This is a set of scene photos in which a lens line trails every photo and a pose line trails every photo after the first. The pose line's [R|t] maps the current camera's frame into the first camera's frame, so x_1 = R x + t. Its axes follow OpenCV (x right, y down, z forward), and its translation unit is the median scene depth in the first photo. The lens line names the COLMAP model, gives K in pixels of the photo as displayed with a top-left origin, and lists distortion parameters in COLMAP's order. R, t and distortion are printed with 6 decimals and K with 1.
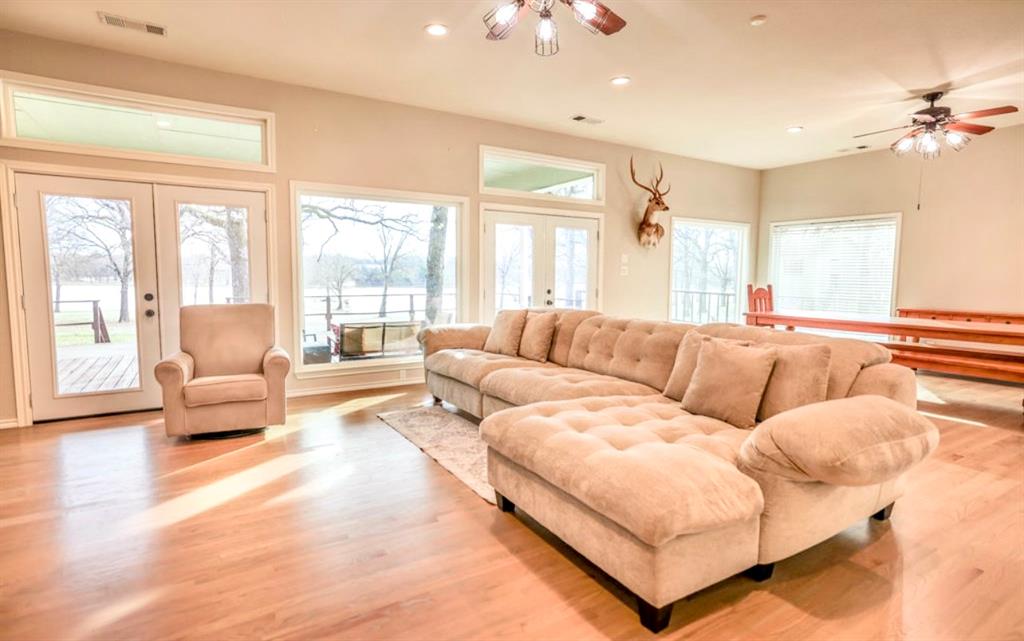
lens RADIAL K [[509.0, 0, 511.5], [0, 509.0, 319.5], [0, 0, 1]] dist [-0.002662, -0.000247]
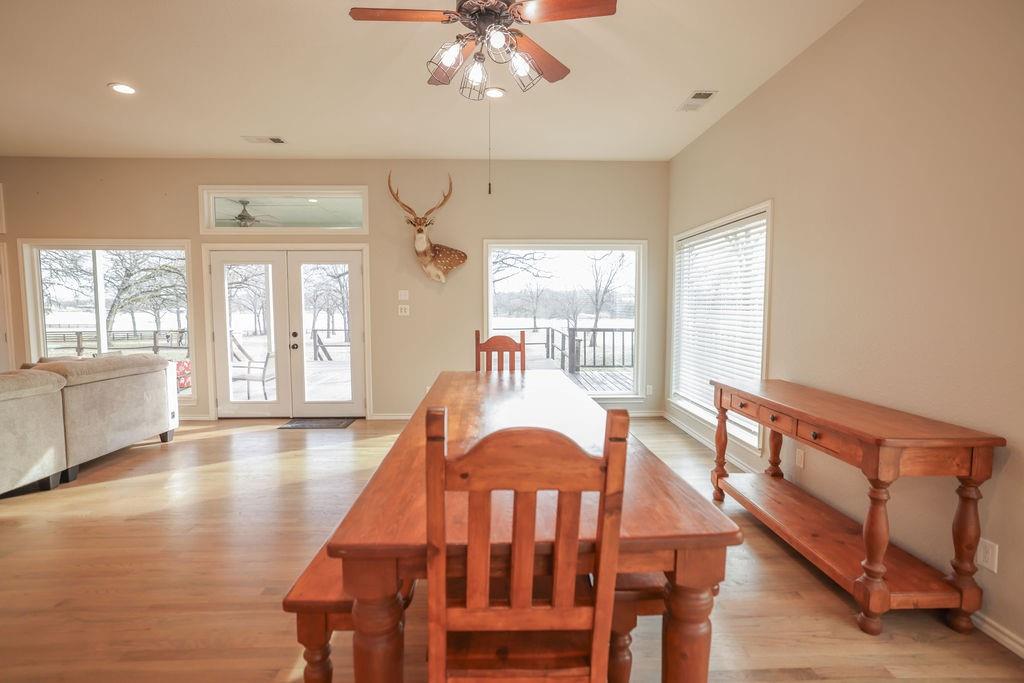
lens RADIAL K [[499.4, 0, 510.3], [0, 499.4, 341.7], [0, 0, 1]] dist [-0.006245, -0.000238]
pose [[0.862766, 0.026682, -0.504899, 0.810863], [-0.035578, 0.999335, -0.007984, -0.046605], [0.504350, 0.024851, 0.863142, 0.406492]]
